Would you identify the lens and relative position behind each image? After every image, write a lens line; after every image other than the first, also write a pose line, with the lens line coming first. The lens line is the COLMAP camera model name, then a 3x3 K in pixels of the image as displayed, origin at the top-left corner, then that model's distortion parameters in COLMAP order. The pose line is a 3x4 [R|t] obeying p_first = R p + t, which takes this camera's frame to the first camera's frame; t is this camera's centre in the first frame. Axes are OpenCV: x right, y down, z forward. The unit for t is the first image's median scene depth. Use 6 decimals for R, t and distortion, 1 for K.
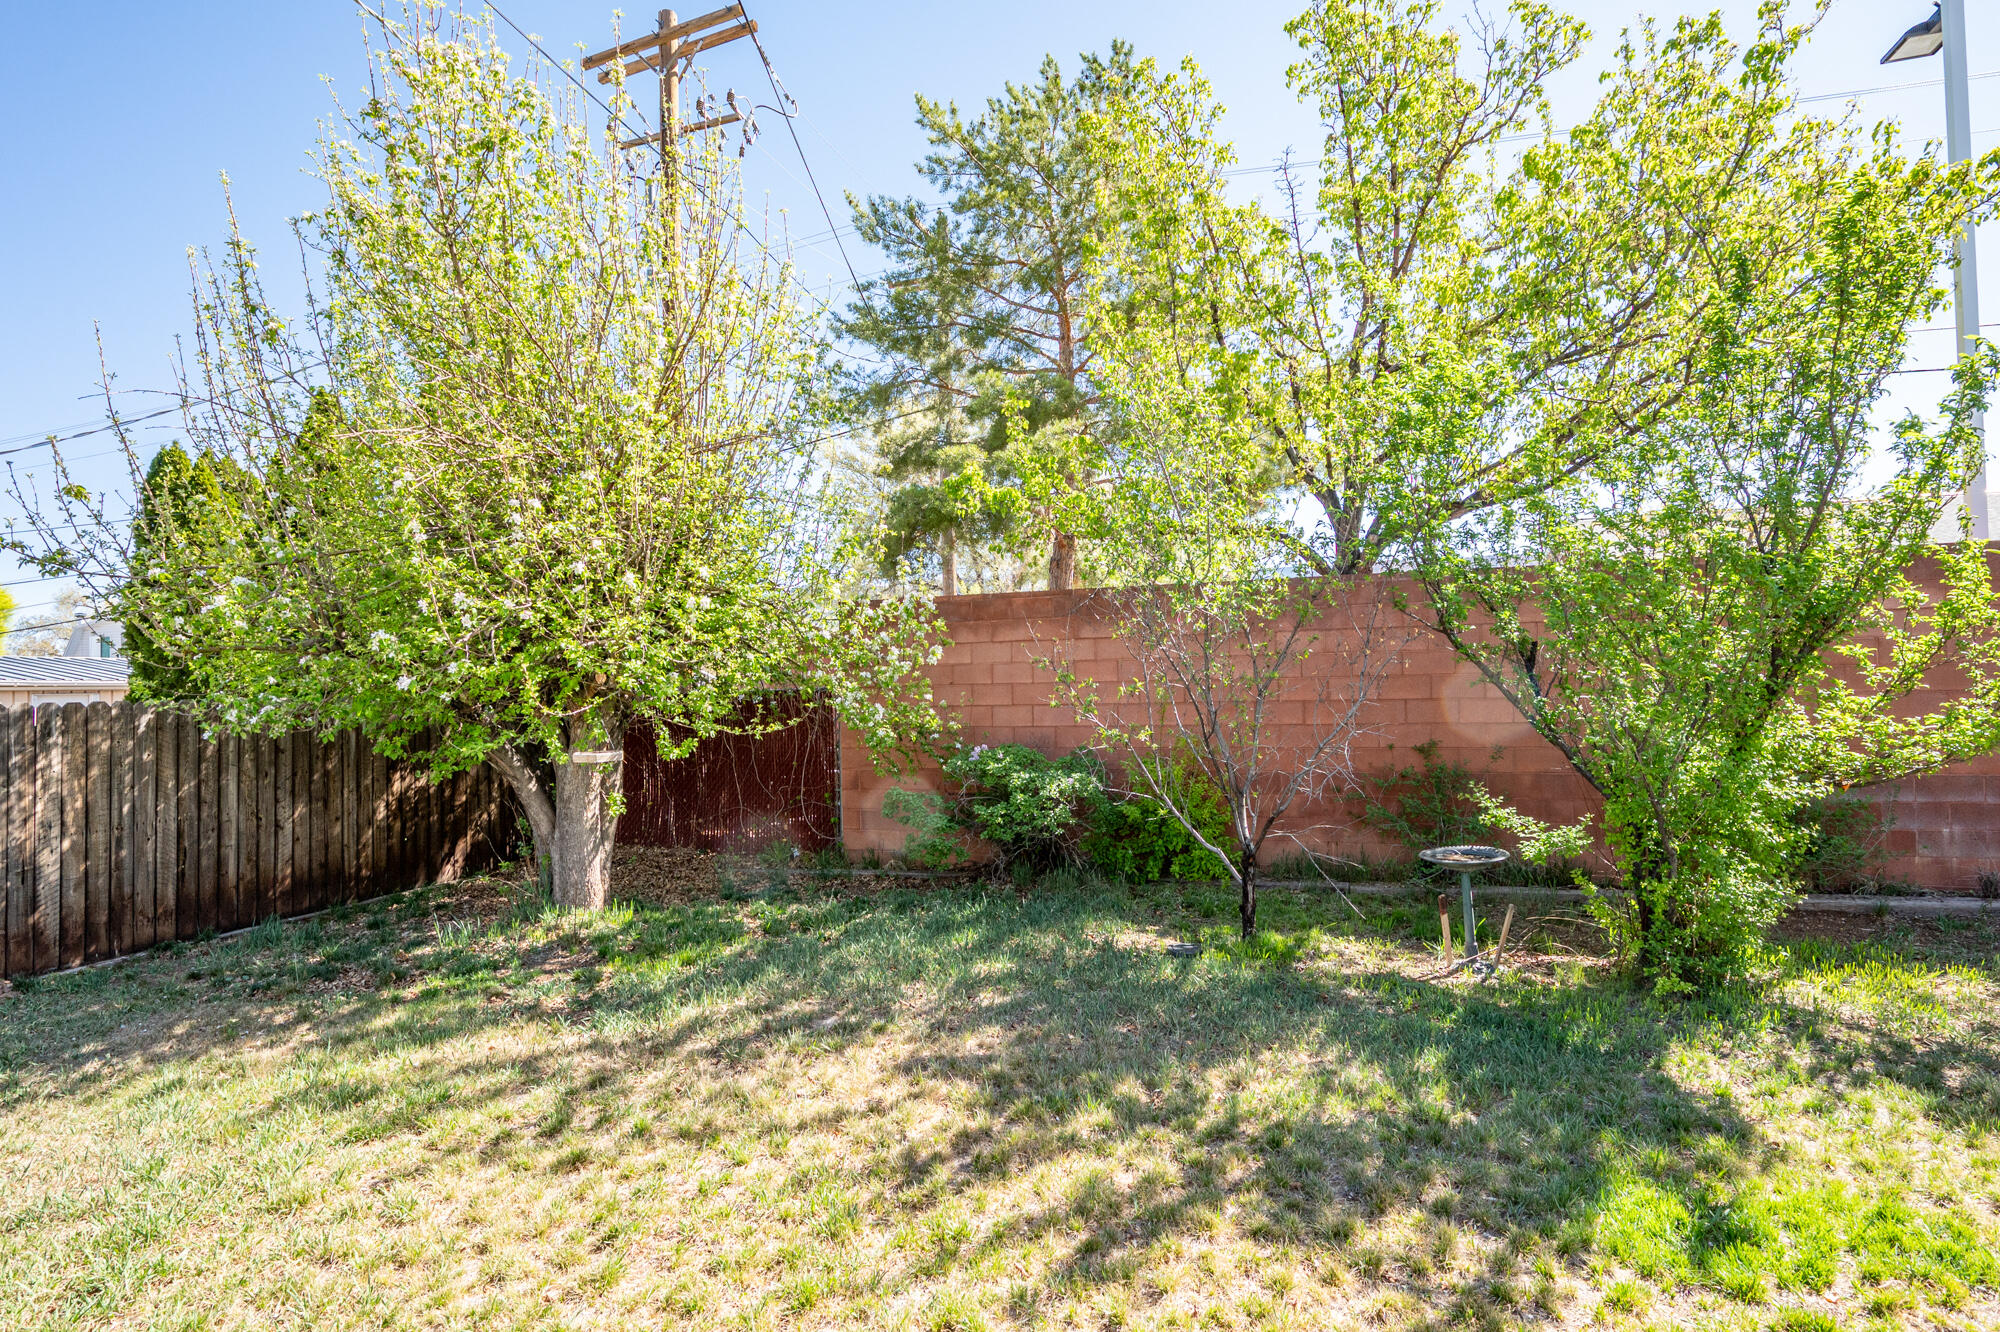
lens RADIAL K [[955.9, 0, 1002.2], [0, 955.9, 678.0], [0, 0, 1]] dist [0.001762, -0.000232]
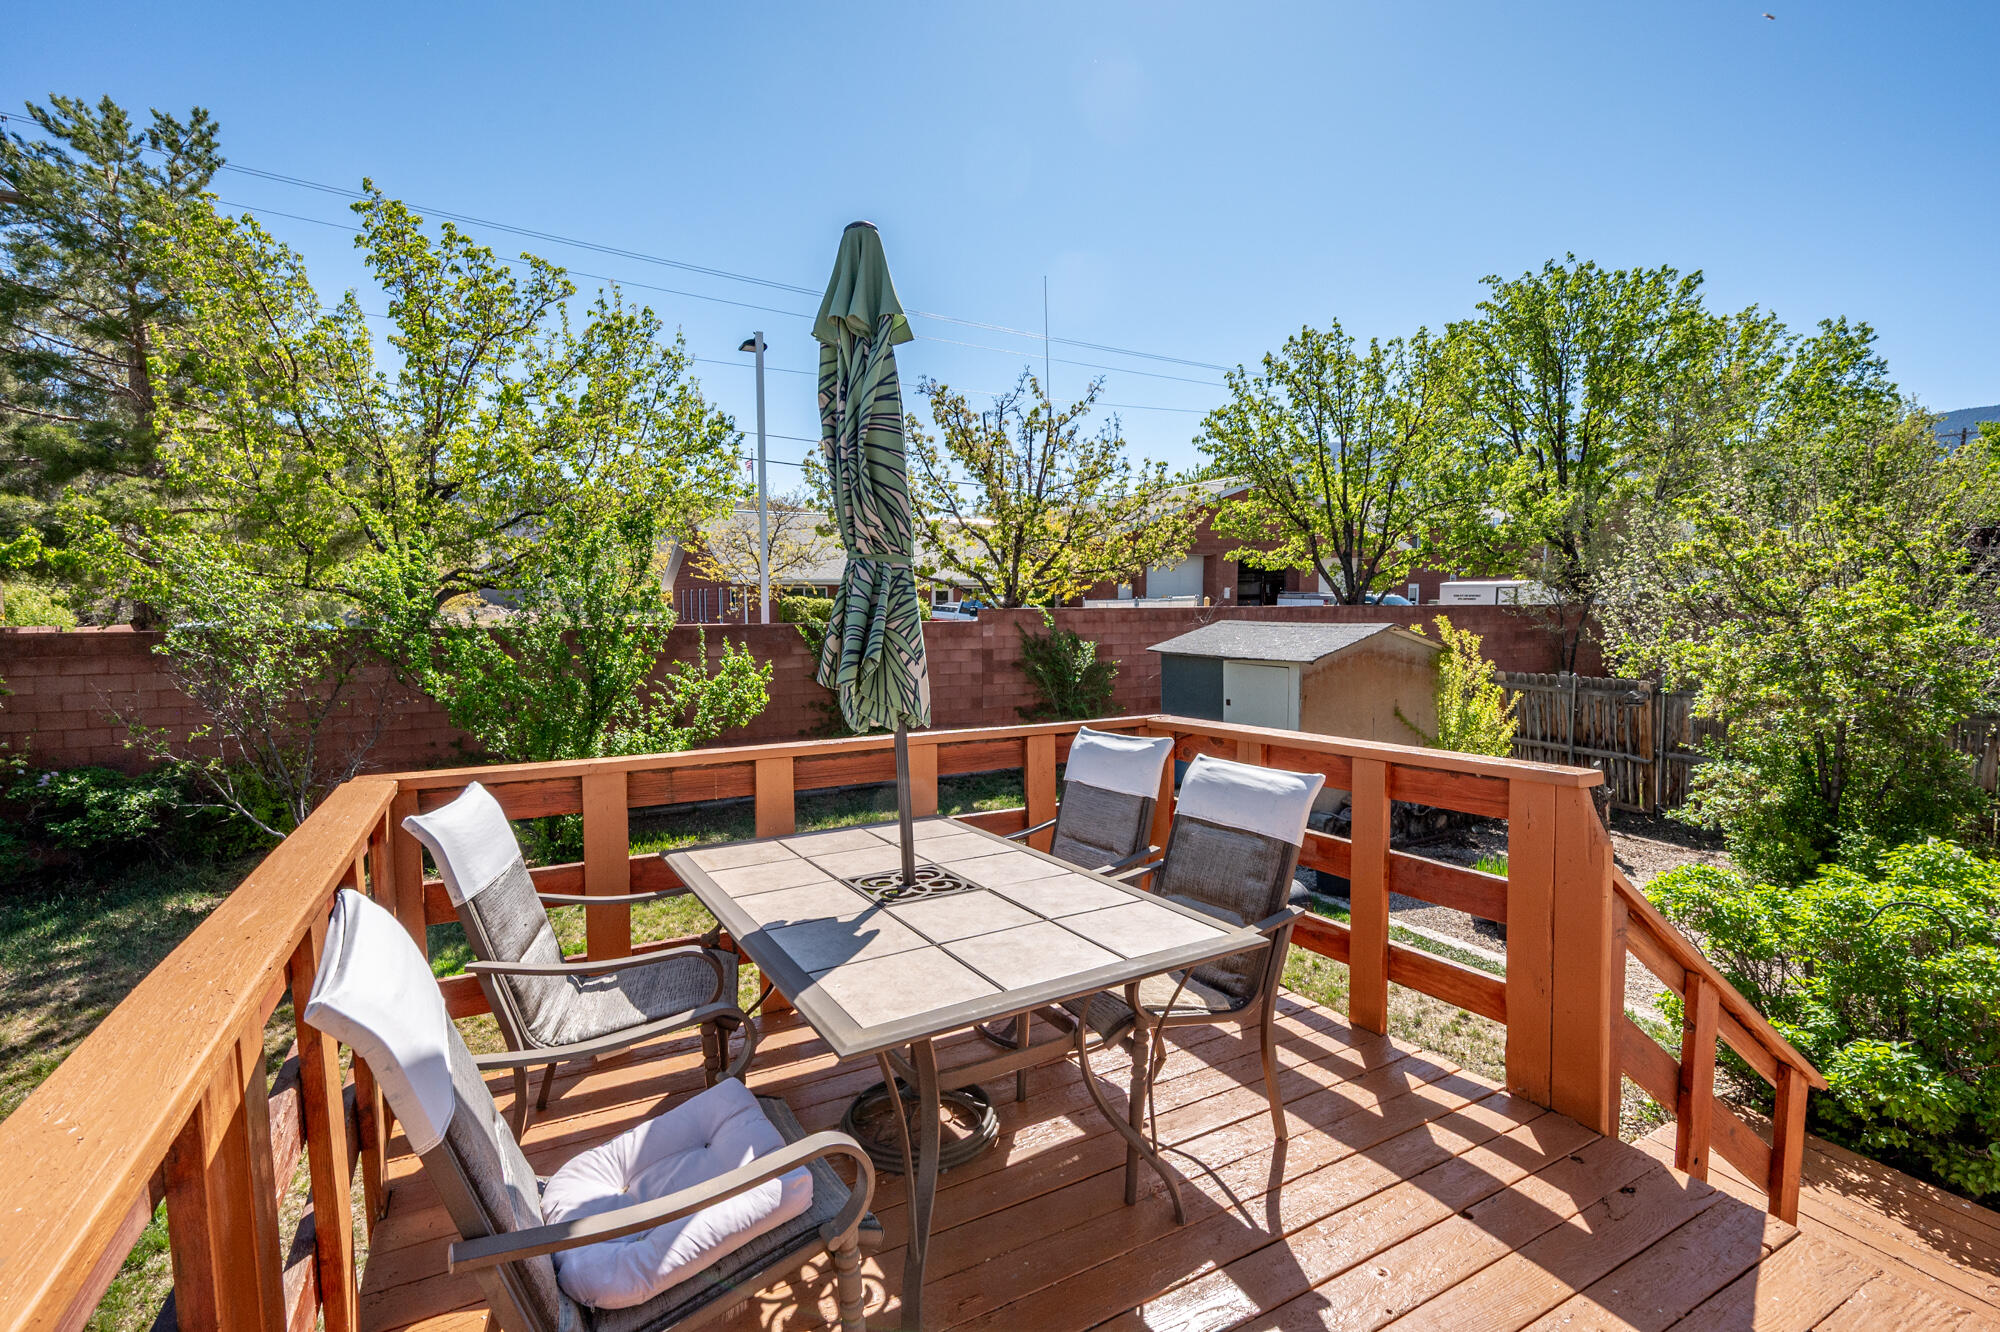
lens RADIAL K [[905.8, 0, 990.9], [0, 905.8, 672.0], [0, 0, 1]] dist [0.000072, -0.000105]
pose [[0.706347, -0.031800, 0.707151, 0.009972], [-0.025890, 0.997161, 0.070703, -0.148532], [-0.707392, -0.068249, 0.703519, -0.567067]]
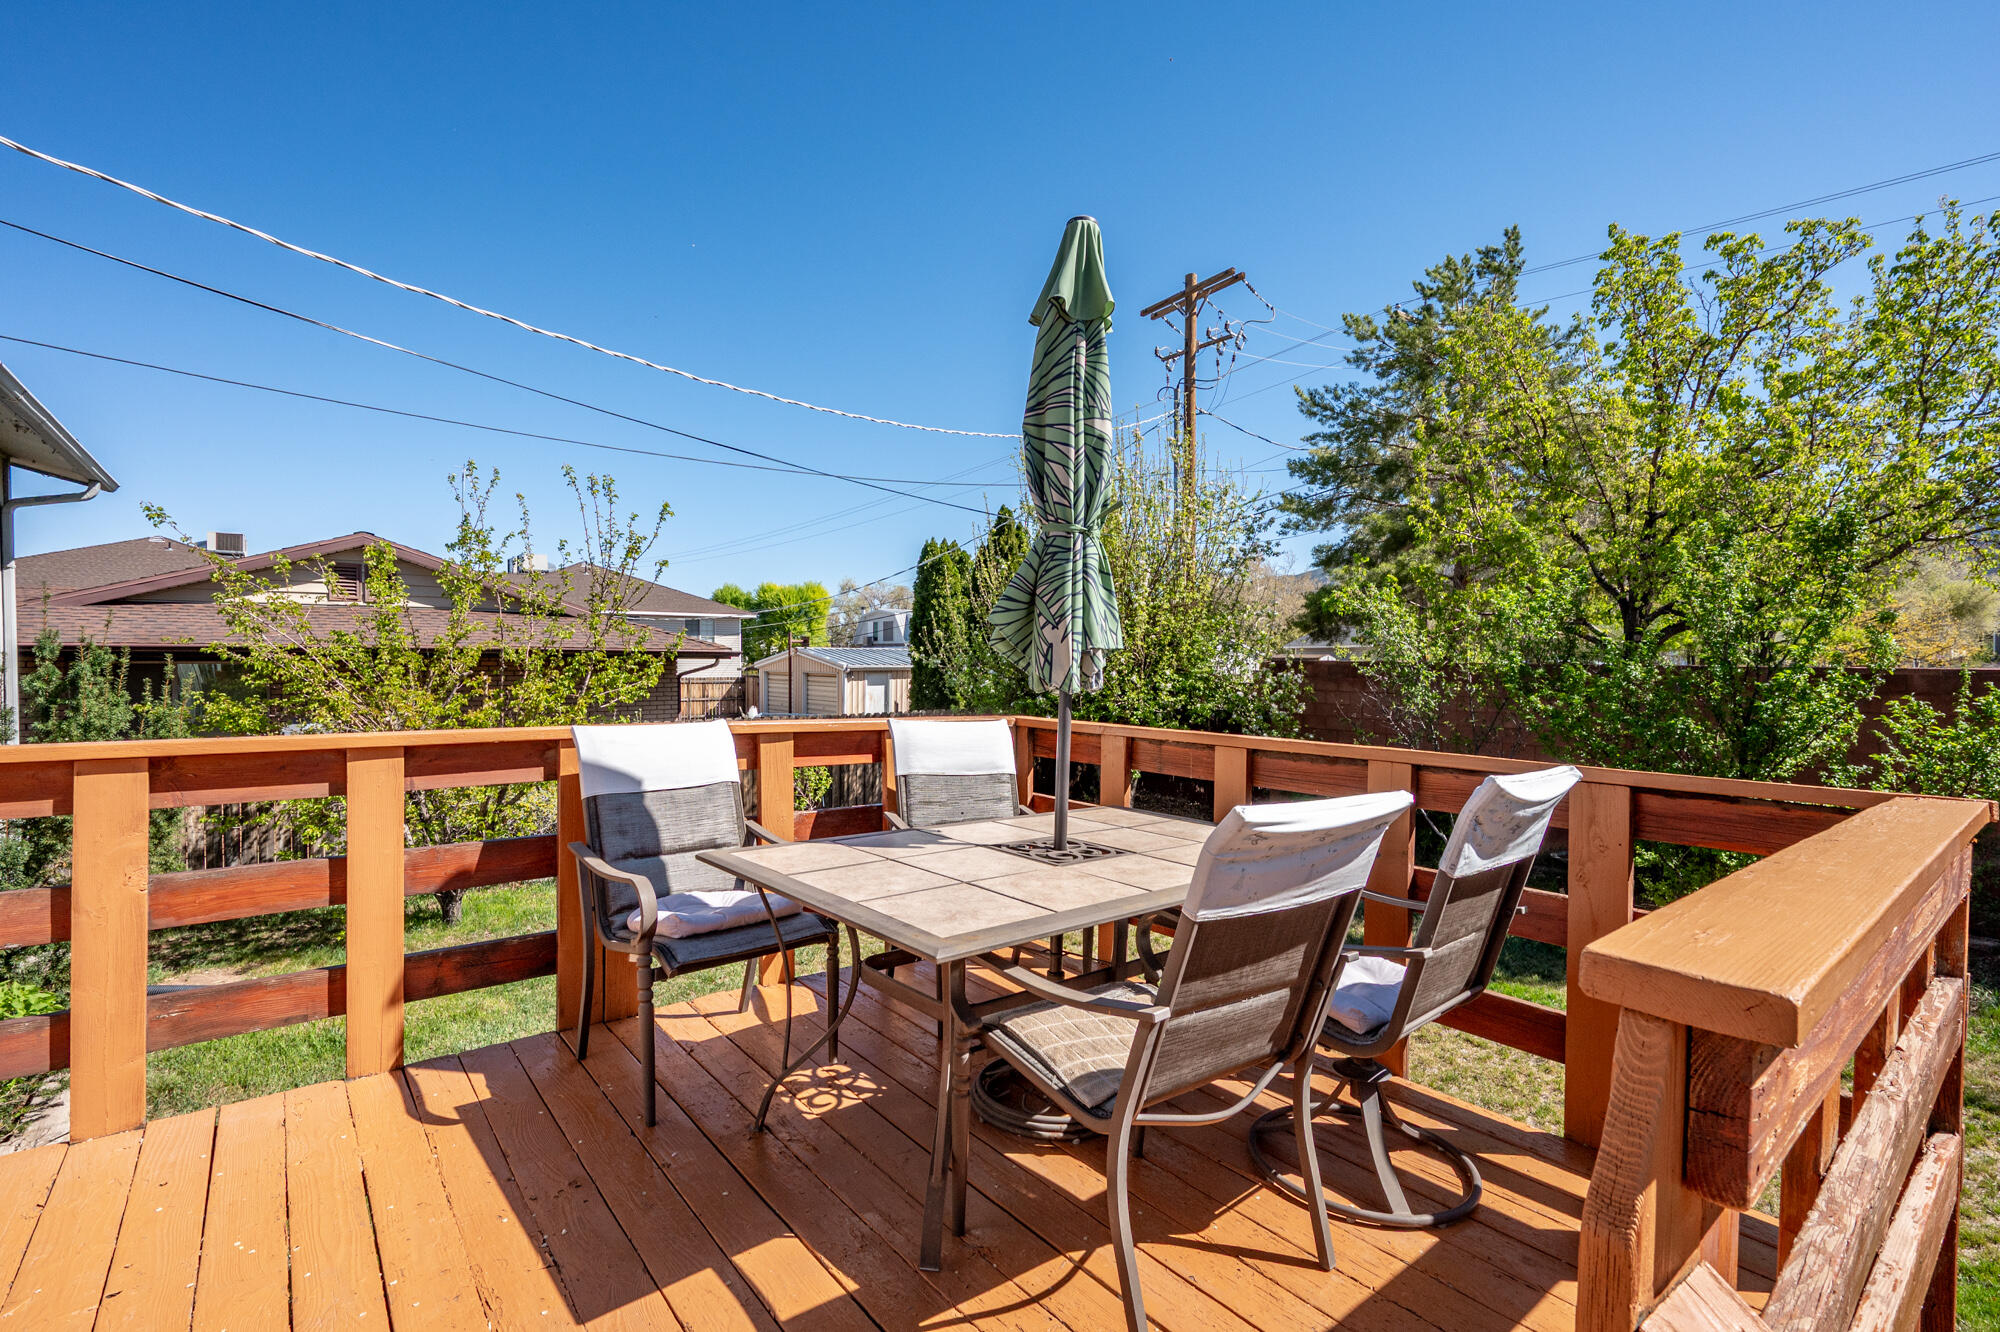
lens RADIAL K [[905.8, 0, 990.9], [0, 905.8, 672.0], [0, 0, 1]] dist [0.000072, -0.000105]
pose [[0.822918, 0.037702, -0.566908, 0.342472], [-0.015479, 0.998913, 0.043962, -0.128750], [0.567950, -0.027402, 0.822607, -0.598804]]
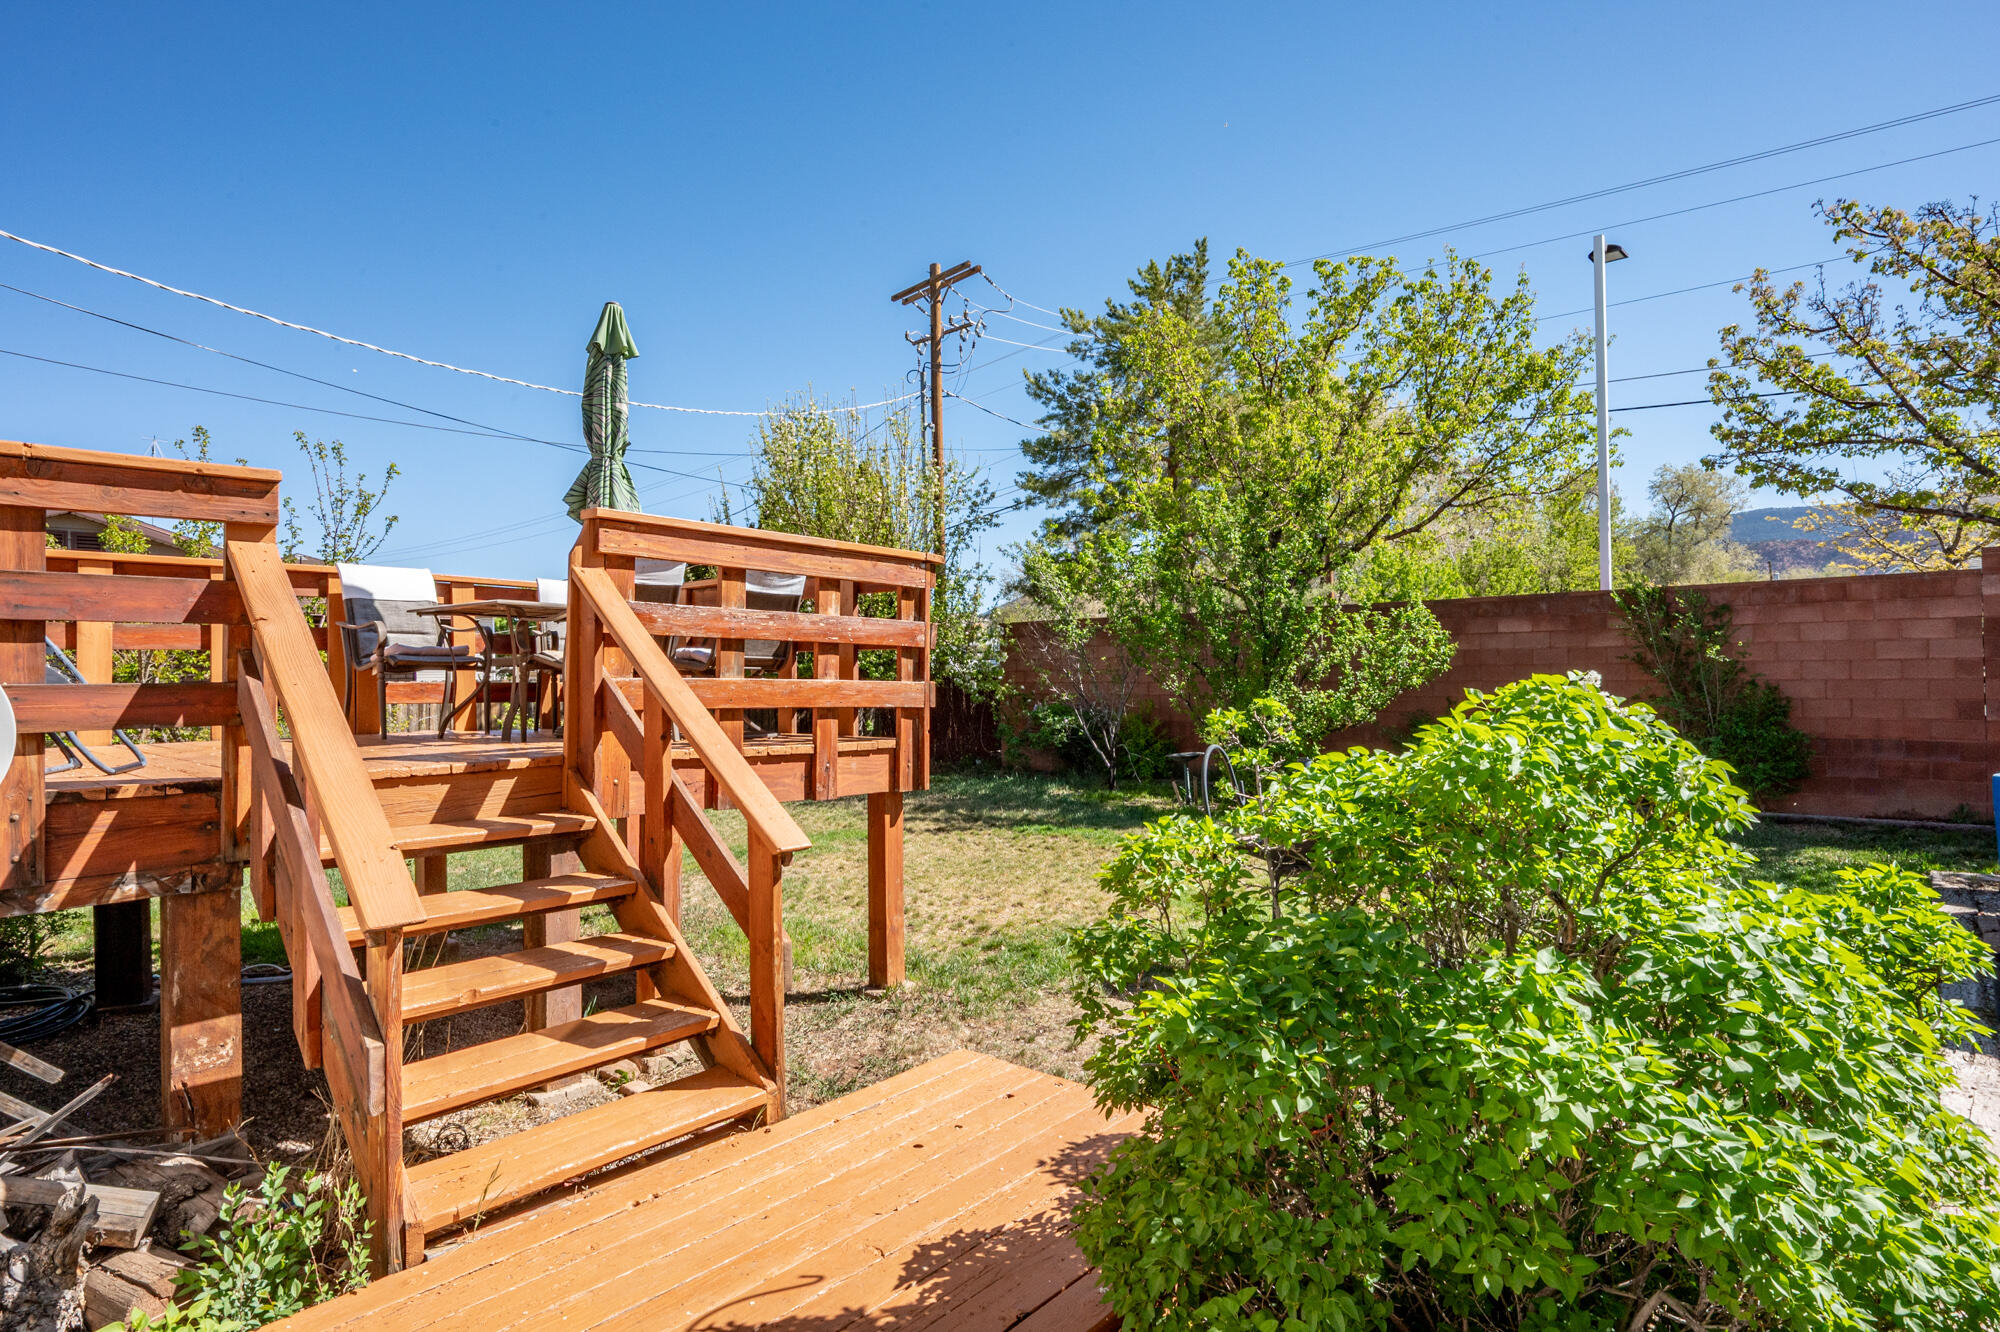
lens RADIAL K [[1076.6, 0, 1006.4], [0, 1076.6, 660.9], [0, 0, 1]] dist [0.000818, 0.000534]
pose [[0.906934, 0.000935, -0.421272, 0.745063], [0.004061, 0.999932, 0.010961, -0.031489], [0.421253, -0.011651, 0.906868, -0.883259]]
